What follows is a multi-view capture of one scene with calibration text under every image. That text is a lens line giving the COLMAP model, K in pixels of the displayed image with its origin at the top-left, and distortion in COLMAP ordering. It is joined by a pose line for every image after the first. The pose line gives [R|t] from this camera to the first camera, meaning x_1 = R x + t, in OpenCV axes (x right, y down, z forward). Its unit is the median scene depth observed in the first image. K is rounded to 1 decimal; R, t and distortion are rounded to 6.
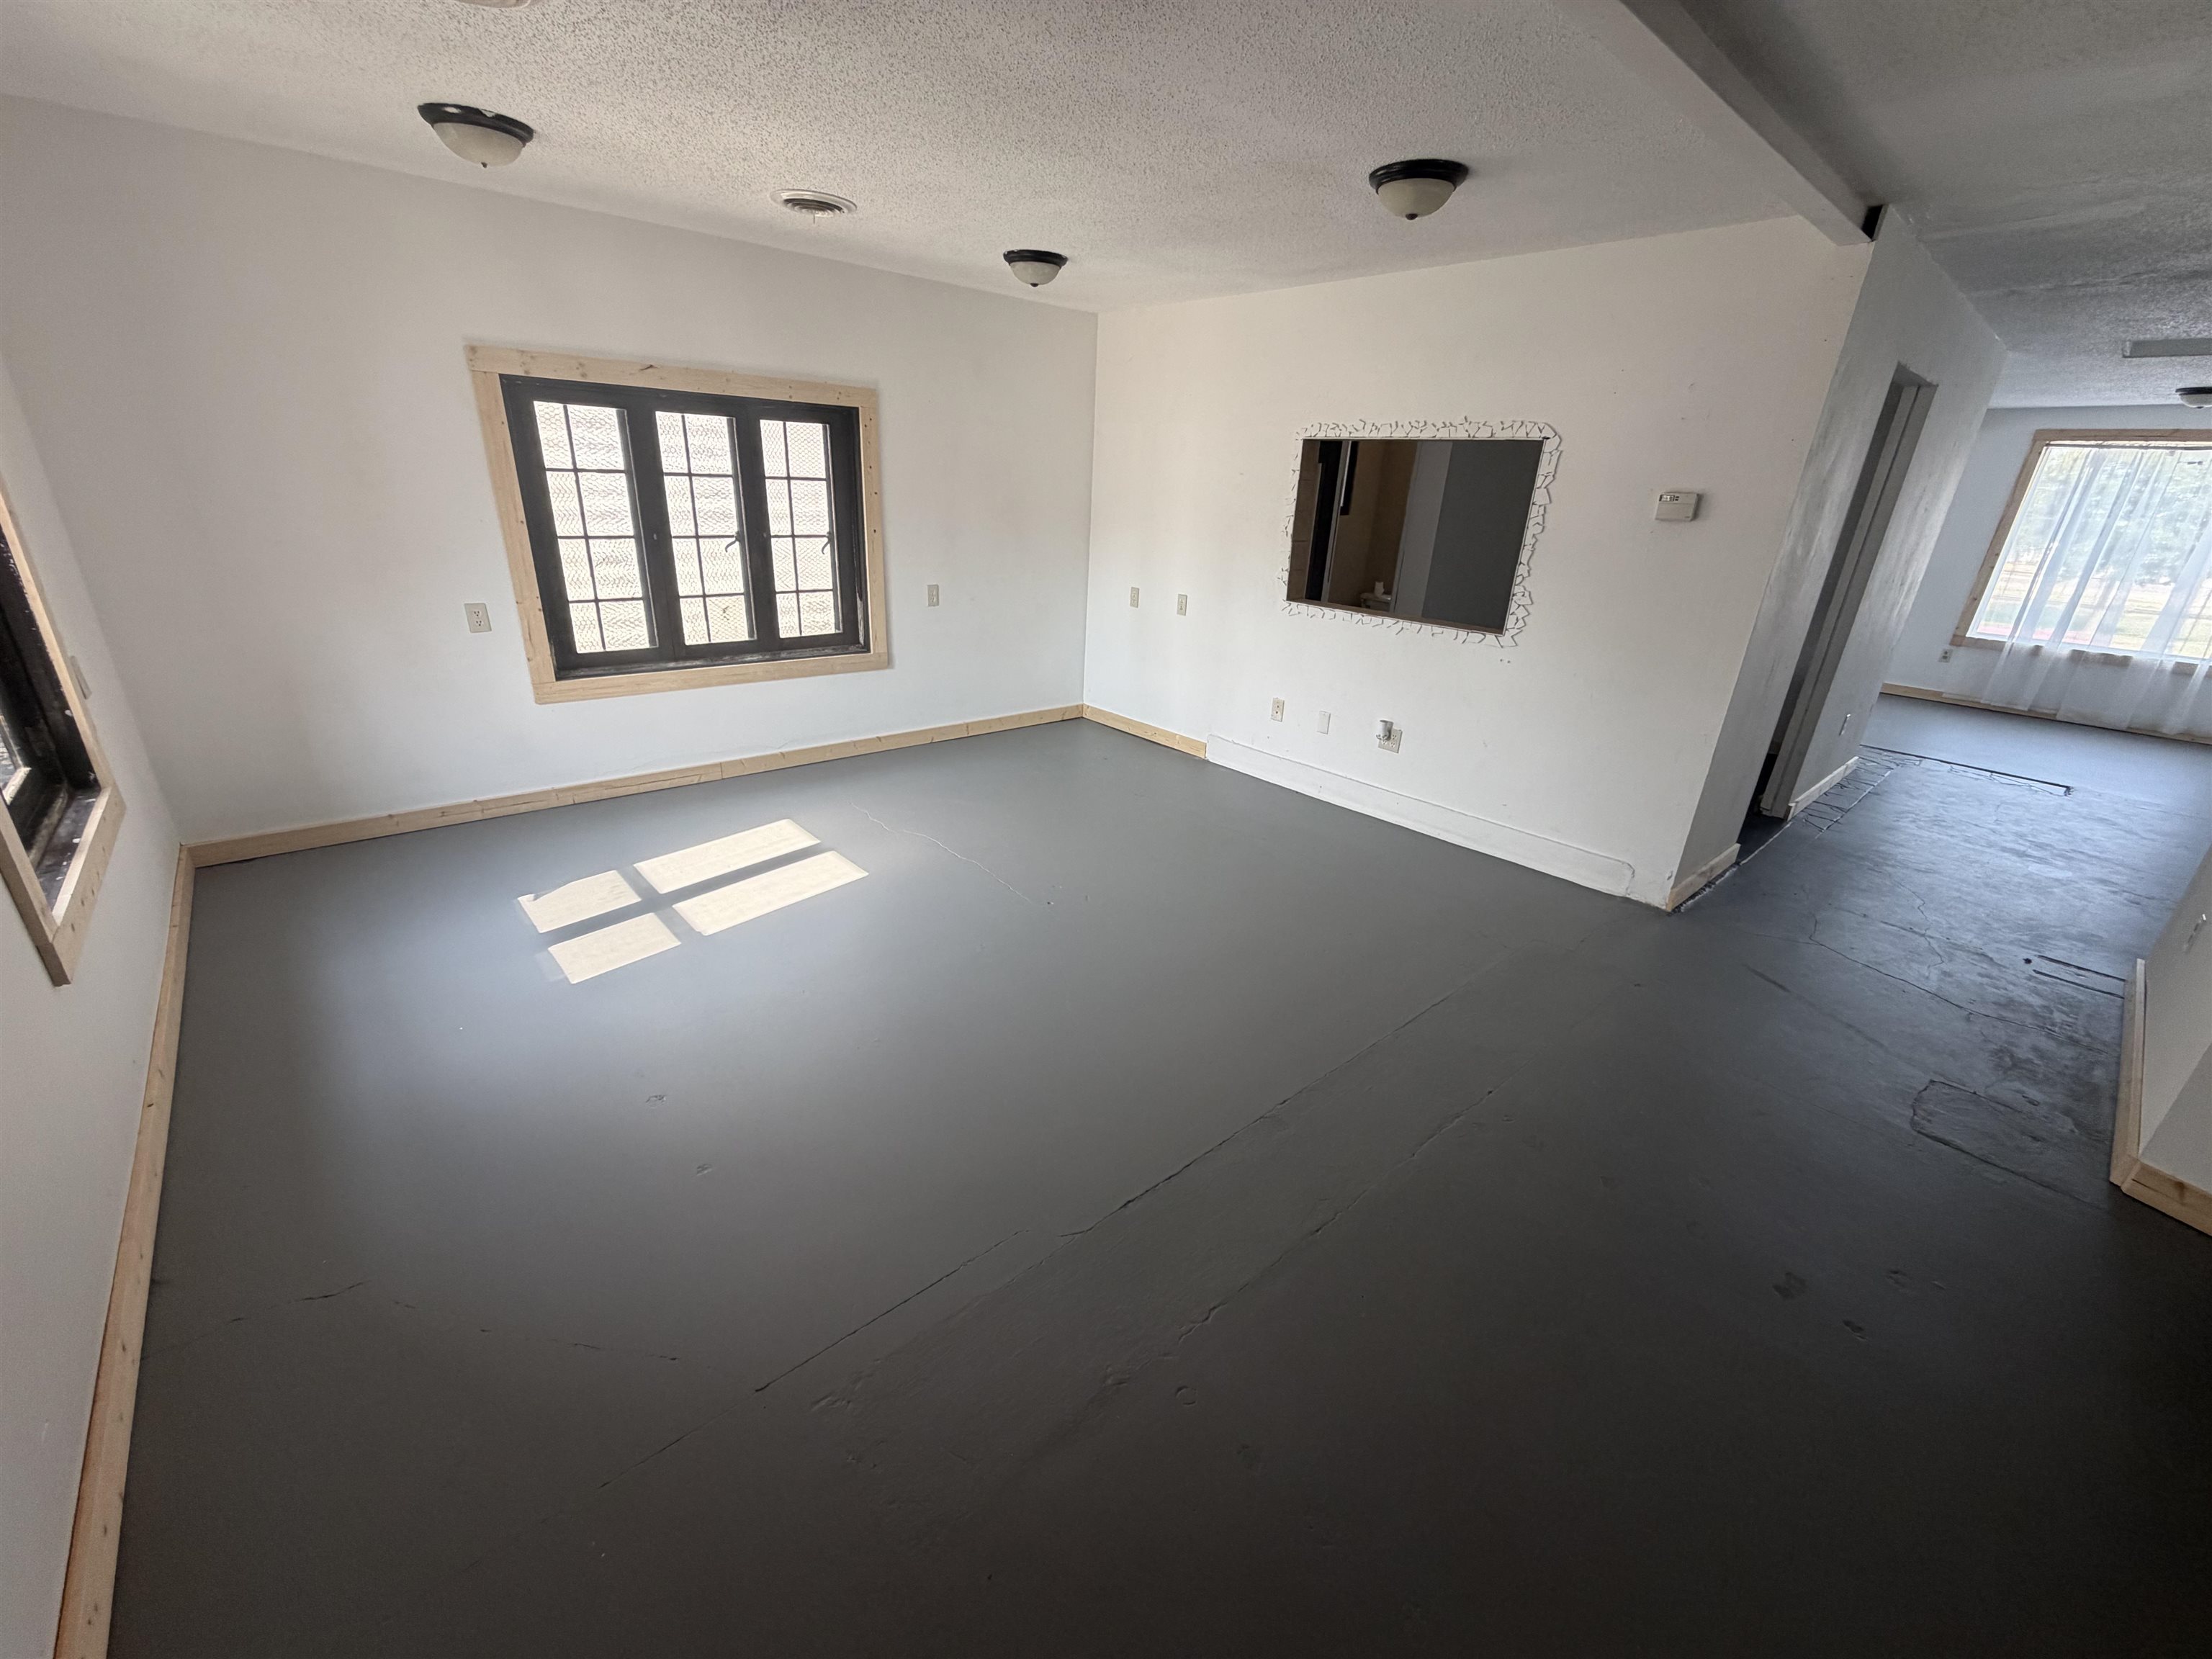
lens RADIAL K [[885.3, 0, 1111.5], [0, 885.3, 825.3], [0, 0, 1]] dist [-0.000835, 0.000726]
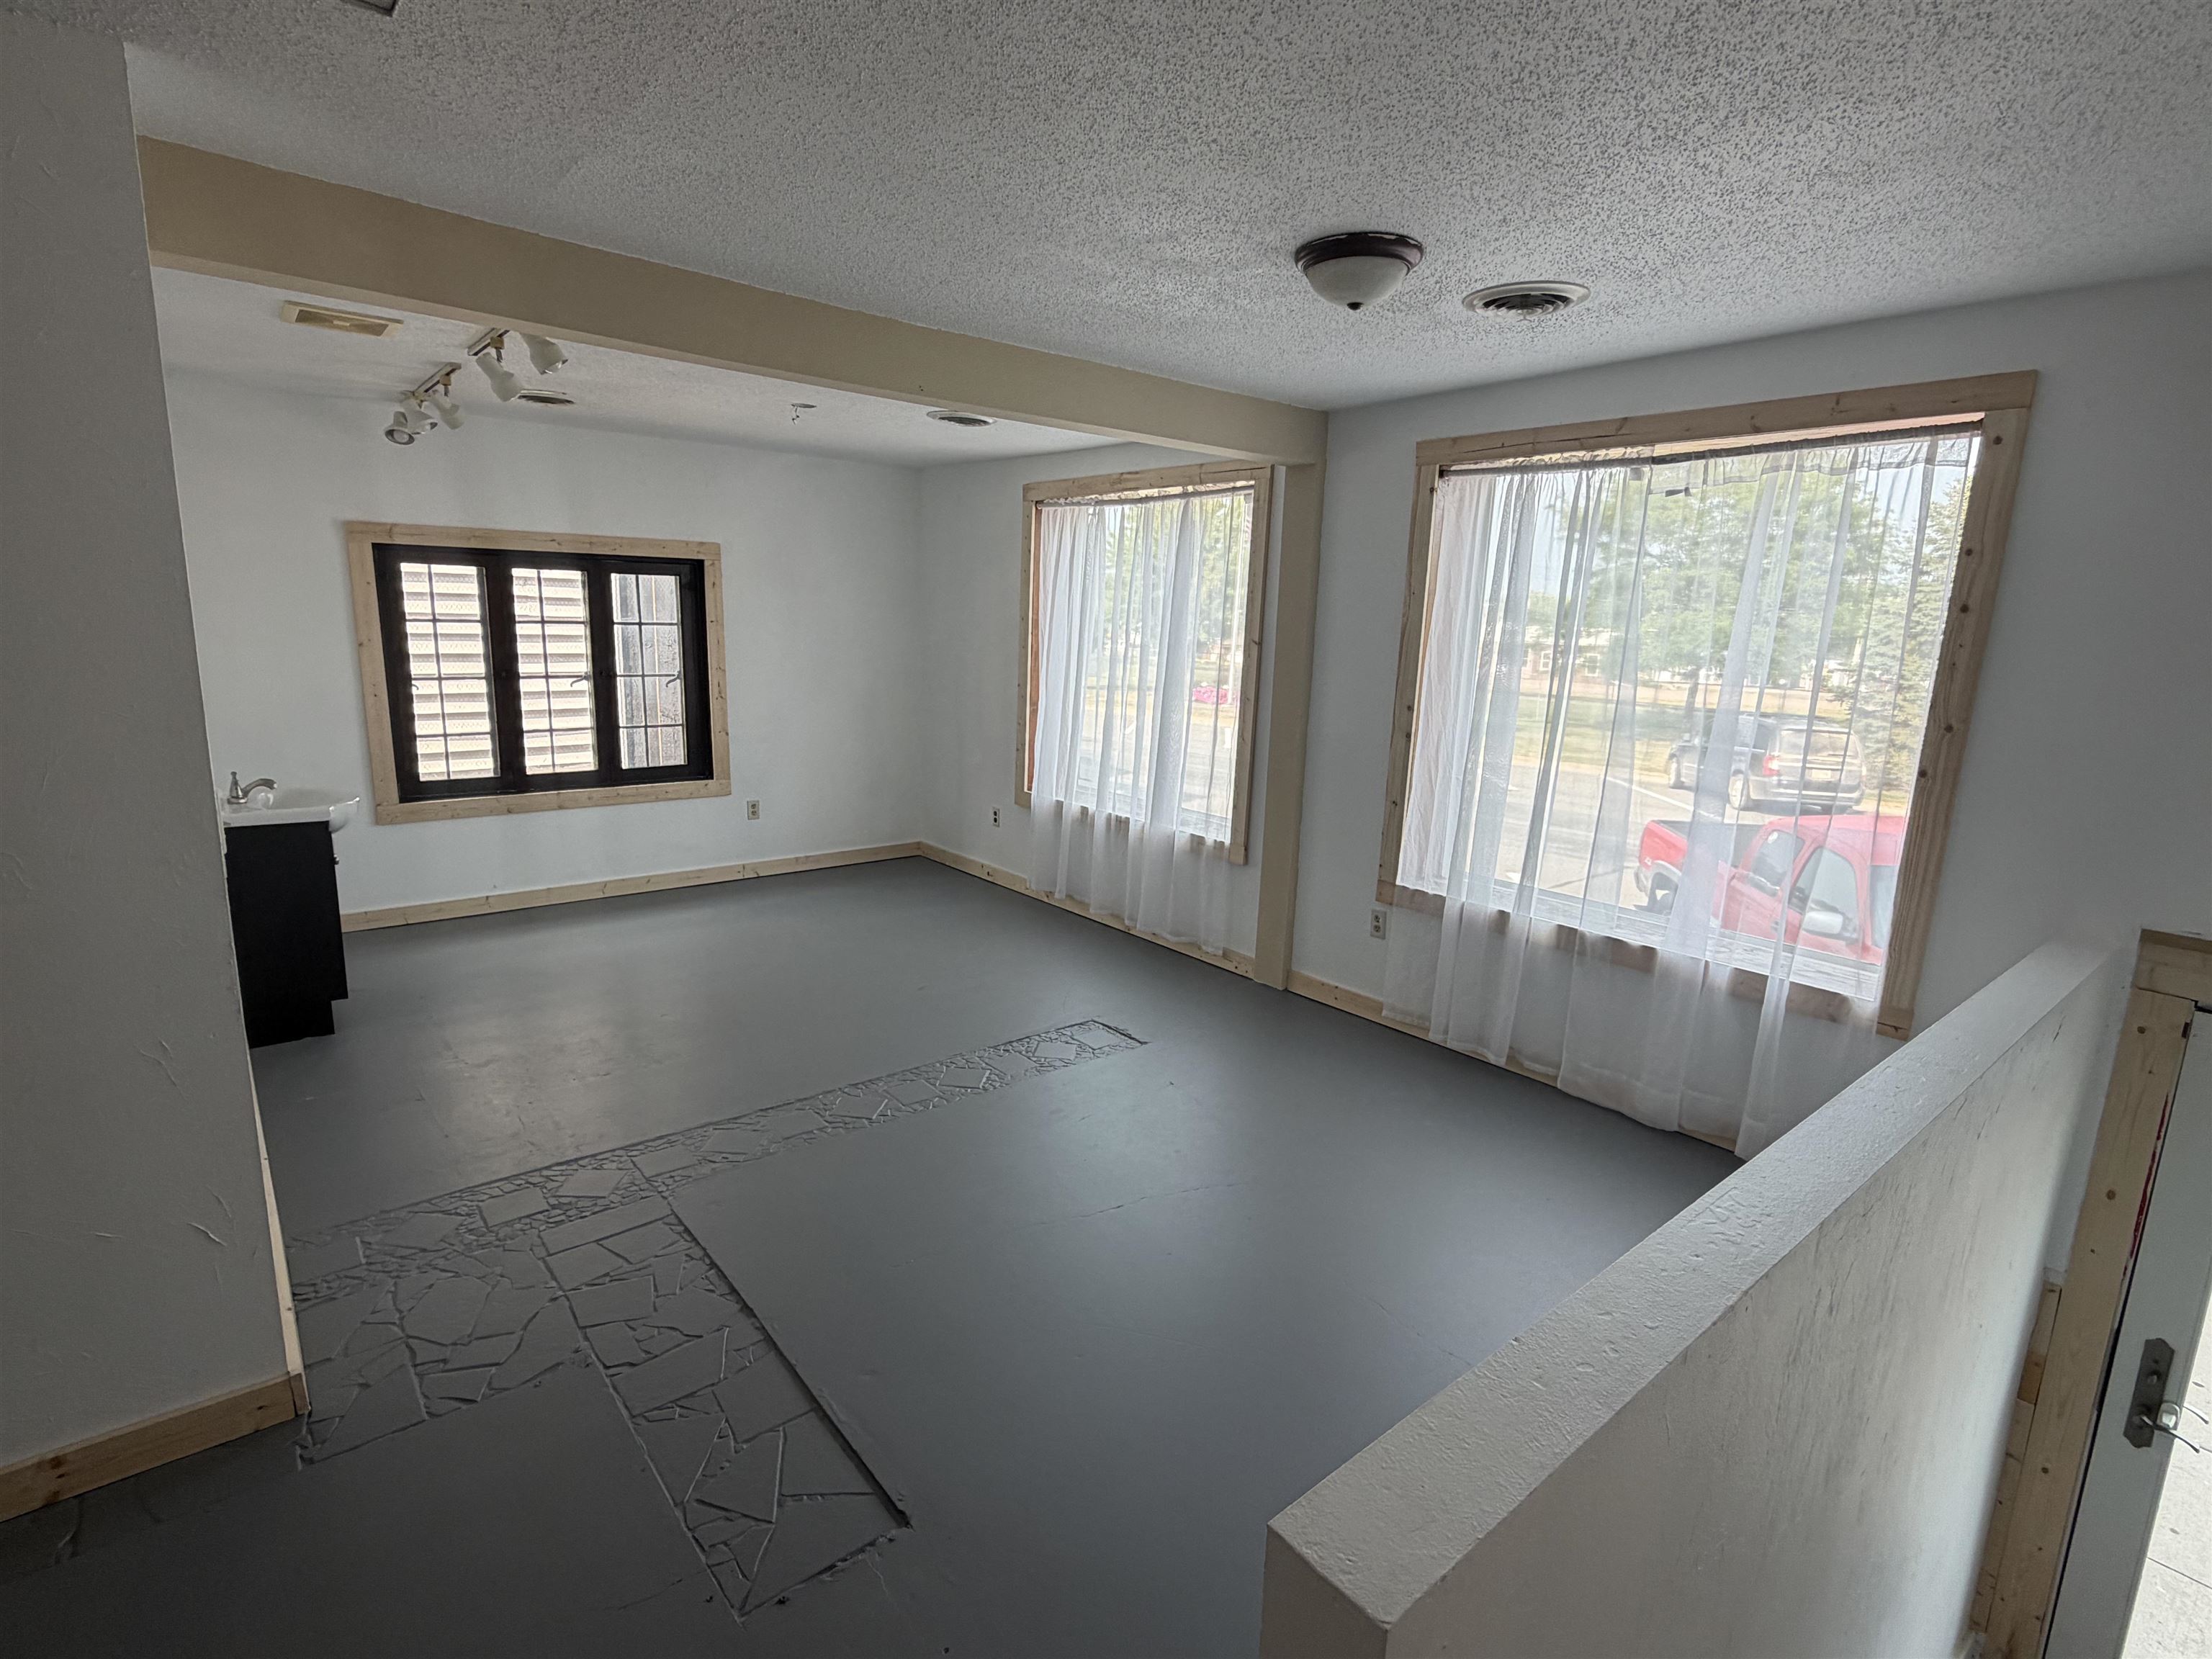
lens RADIAL K [[1071.0, 0, 1098.8], [0, 1071.0, 826.9], [0, 0, 1]] dist [-0.021802, -0.000295]
pose [[0.999028, -0.007212, -0.043485, 0.893595], [-0.001433, 0.980691, -0.195560, -0.144837], [0.044056, 0.195433, 0.979727, 0.489255]]
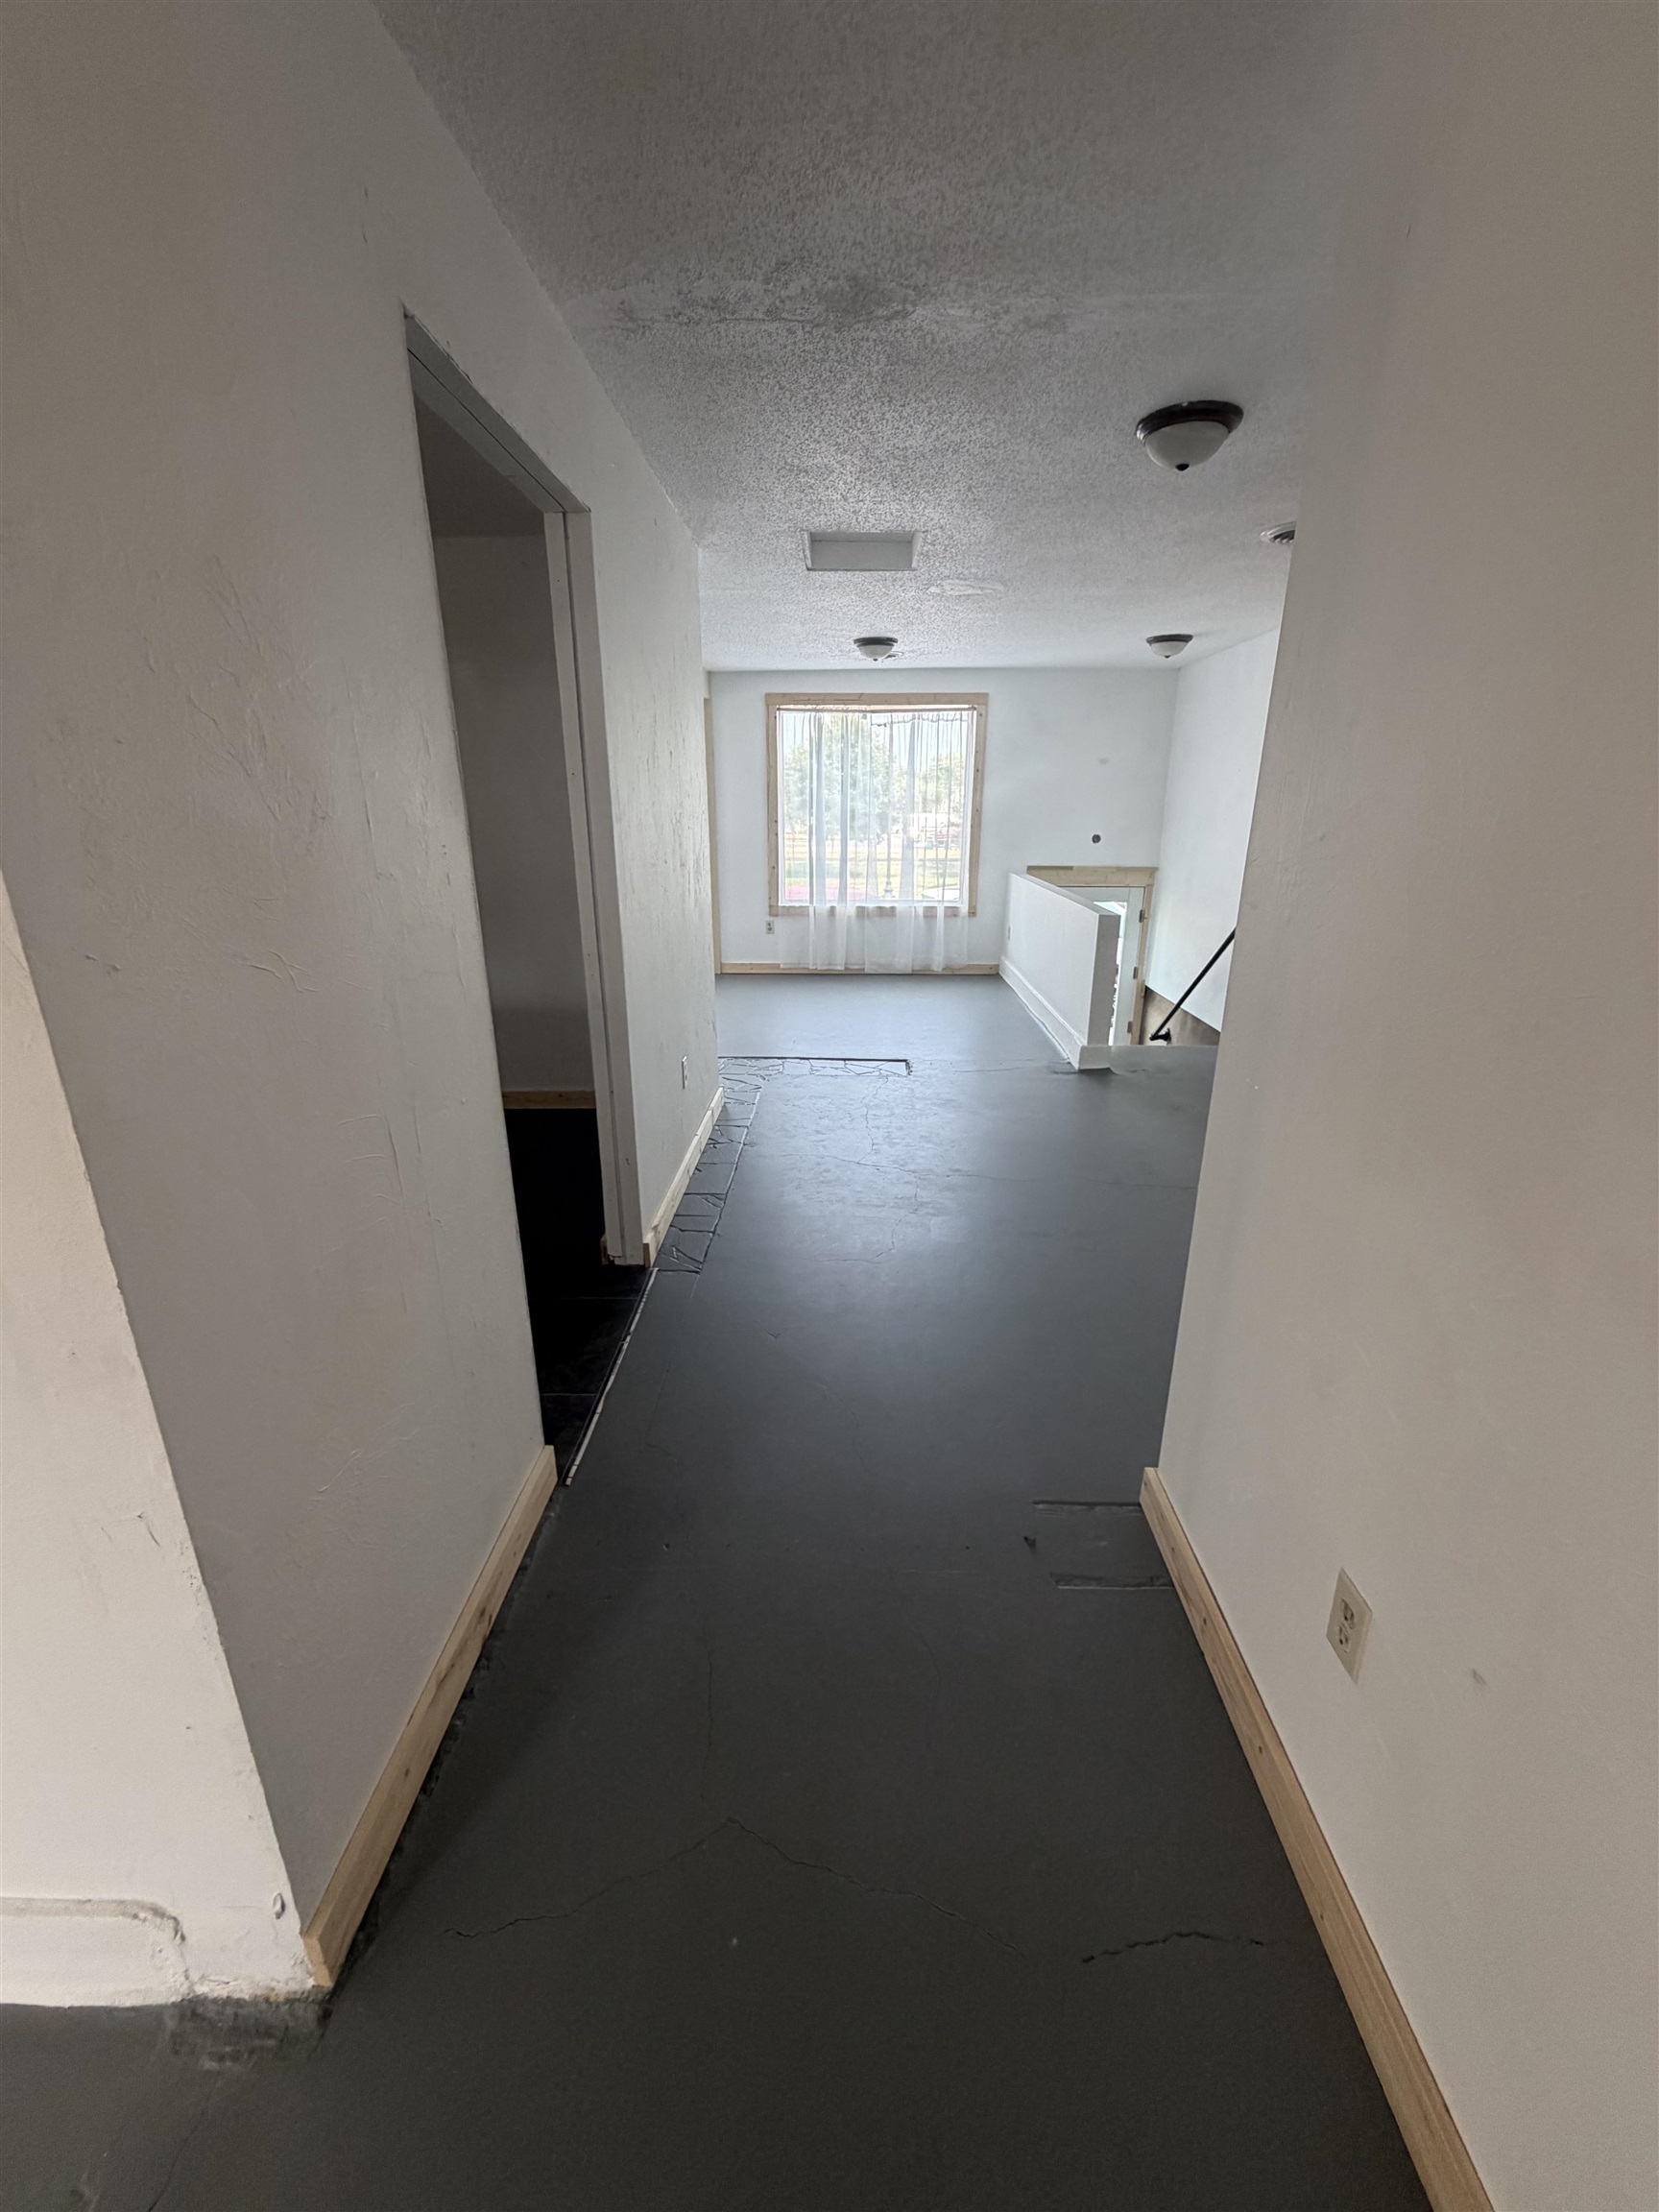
lens RADIAL K [[885.3, 0, 833.0], [0, 885.3, 1109.5], [0, 0, 1]] dist [-0.000835, 0.000726]
pose [[0.680785, -0.283639, 0.675338, 0.299449], [0.299746, 0.949129, 0.096467, -0.081031], [-0.668345, 0.136757, 0.731172, 0.292870]]
